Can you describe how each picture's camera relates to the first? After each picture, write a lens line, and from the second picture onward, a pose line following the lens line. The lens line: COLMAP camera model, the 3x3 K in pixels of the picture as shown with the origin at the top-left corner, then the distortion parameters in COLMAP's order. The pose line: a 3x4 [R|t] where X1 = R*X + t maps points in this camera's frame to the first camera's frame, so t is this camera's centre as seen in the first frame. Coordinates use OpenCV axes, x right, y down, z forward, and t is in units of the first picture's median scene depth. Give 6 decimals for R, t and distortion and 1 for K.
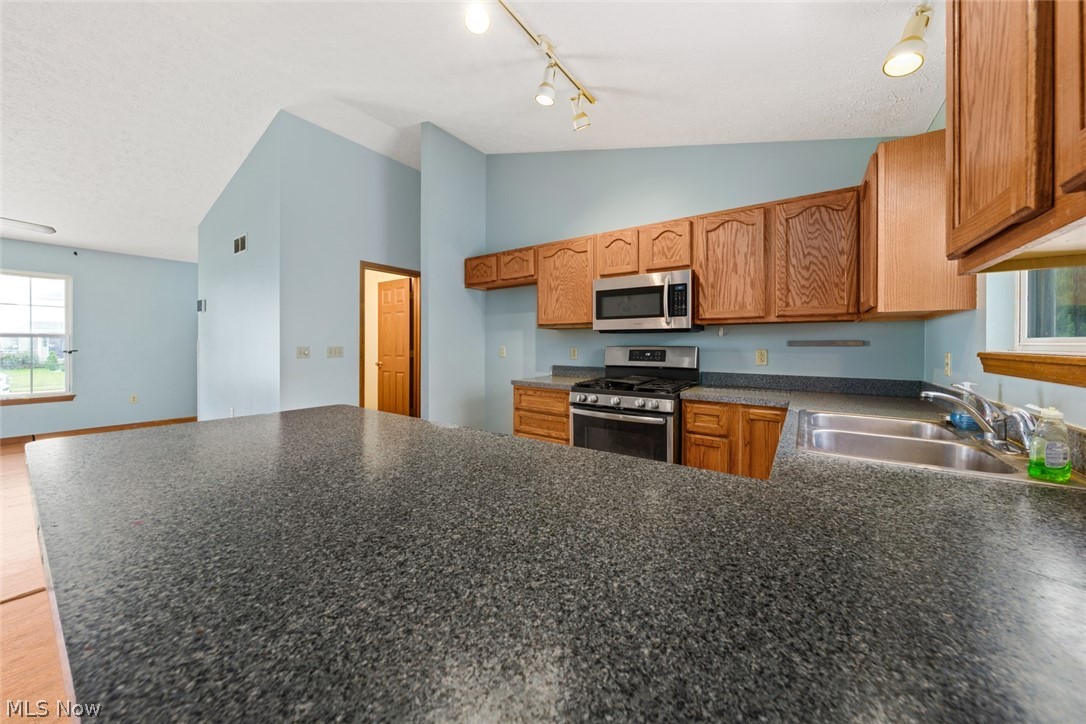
lens RADIAL K [[376.9, 0, 539.5], [0, 376.9, 349.7], [0, 0, 1]] dist [-0.000268, 0.000036]
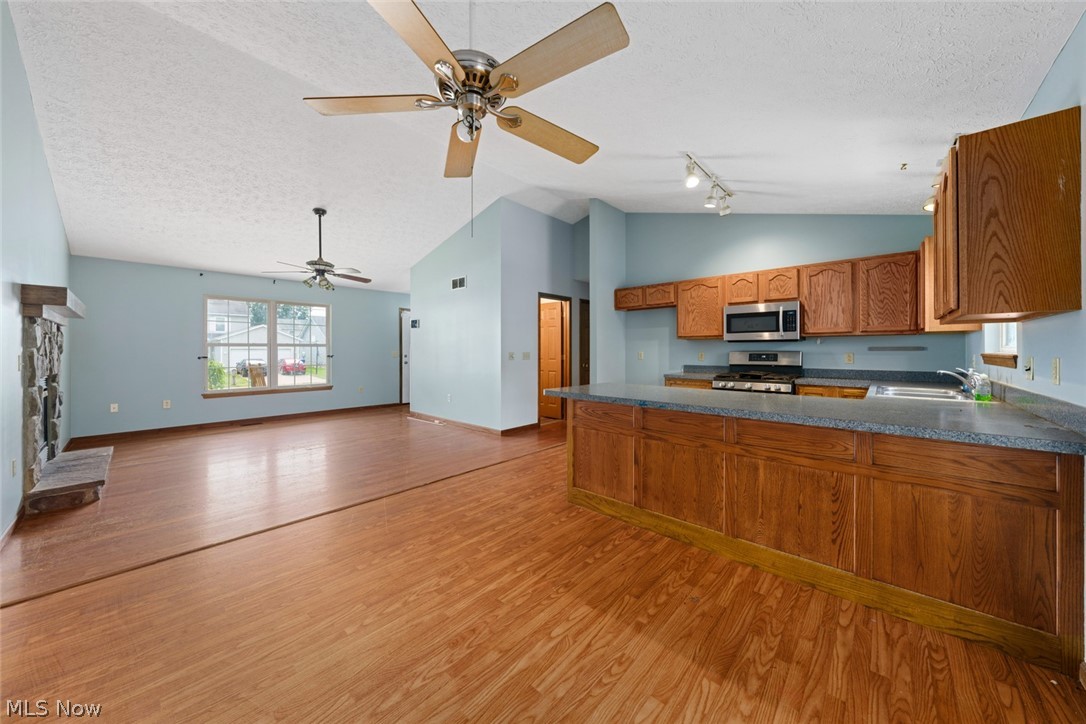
lens RADIAL K [[373.4, 0, 542.9], [0, 373.4, 353.7], [0, 0, 1]] dist [-0.003208, -0.000055]
pose [[0.991991, -0.003279, -0.126263, -0.415782], [0.002822, 0.999989, -0.003796, 0.004569], [0.126274, 0.003409, 0.991990, -0.600753]]
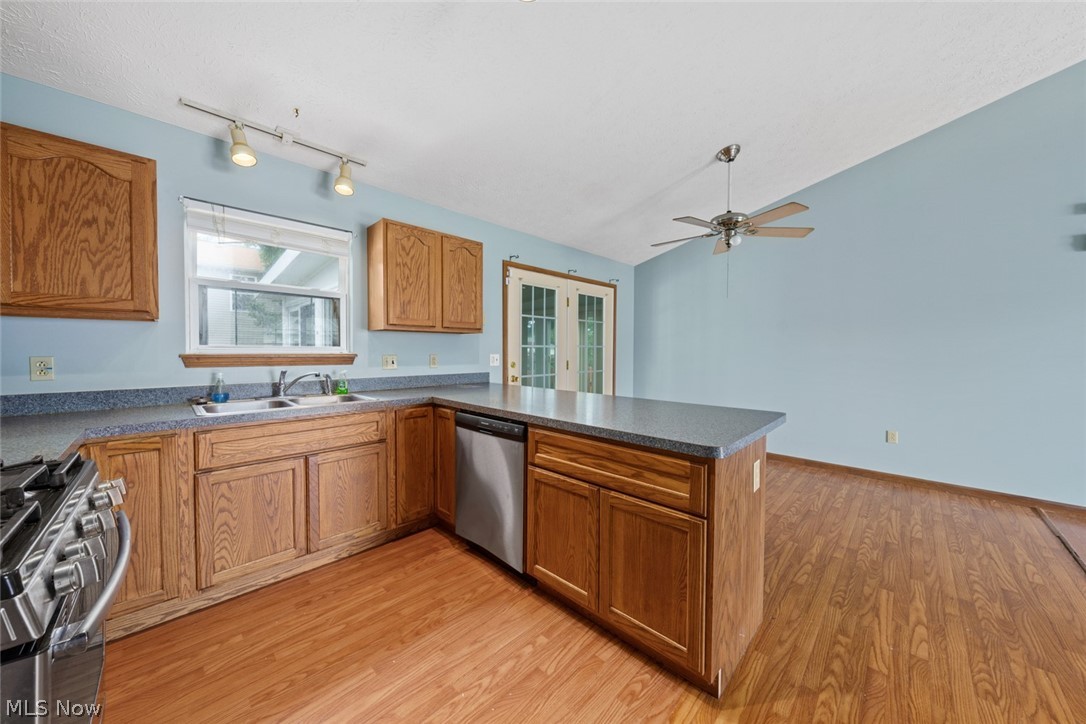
lens RADIAL K [[389.9, 0, 543.0], [0, 389.9, 362.0], [0, 0, 1]] dist [-0.000344, -0.000044]
pose [[-0.987871, -0.013621, 0.154675, -0.216634], [-0.007465, 0.999159, 0.040308, -0.017893], [-0.155094, 0.038664, -0.987143, 1.197942]]
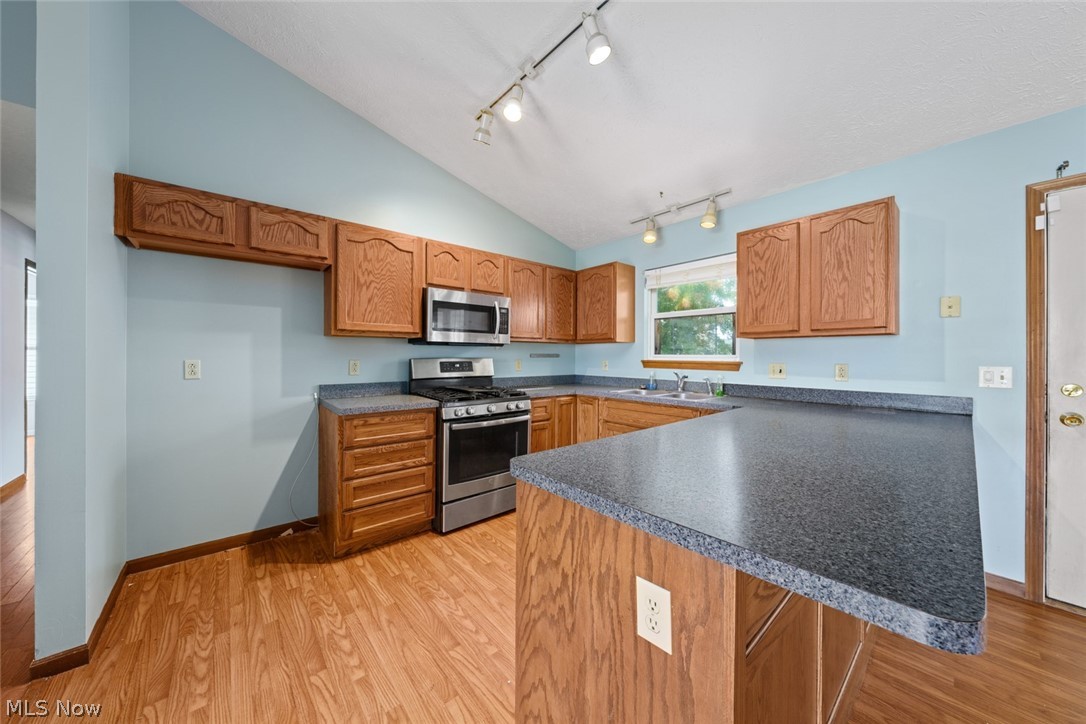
lens RADIAL K [[366.5, 0, 543.2], [0, 366.5, 354.5], [0, 0, 1]] dist [-0.001969, -0.000082]
pose [[0.247783, -0.002294, 0.968813, -0.725595], [0.007207, 0.999974, 0.000524, -0.019221], [-0.968789, 0.006852, 0.247793, 0.545161]]
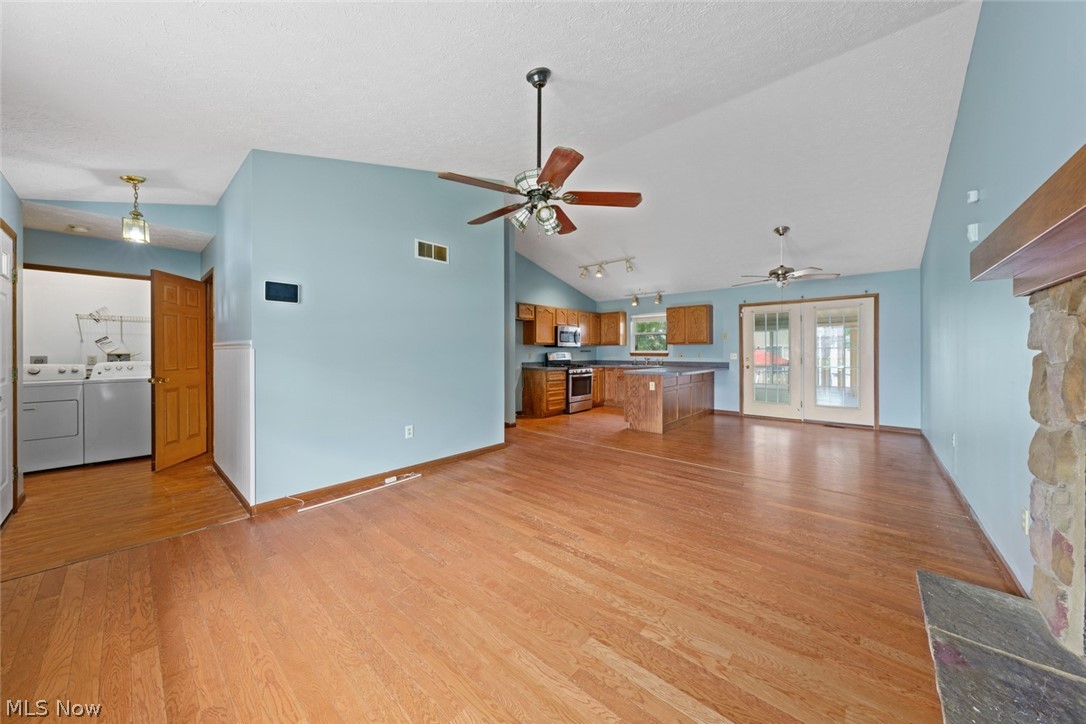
lens RADIAL K [[373.4, 0, 542.9], [0, 373.4, 353.7], [0, 0, 1]] dist [-0.003208, -0.000055]
pose [[0.114283, -0.012030, 0.993375, -2.539690], [0.013502, 0.999853, 0.010556, -0.031211], [-0.993357, 0.012206, 0.114428, 0.892737]]
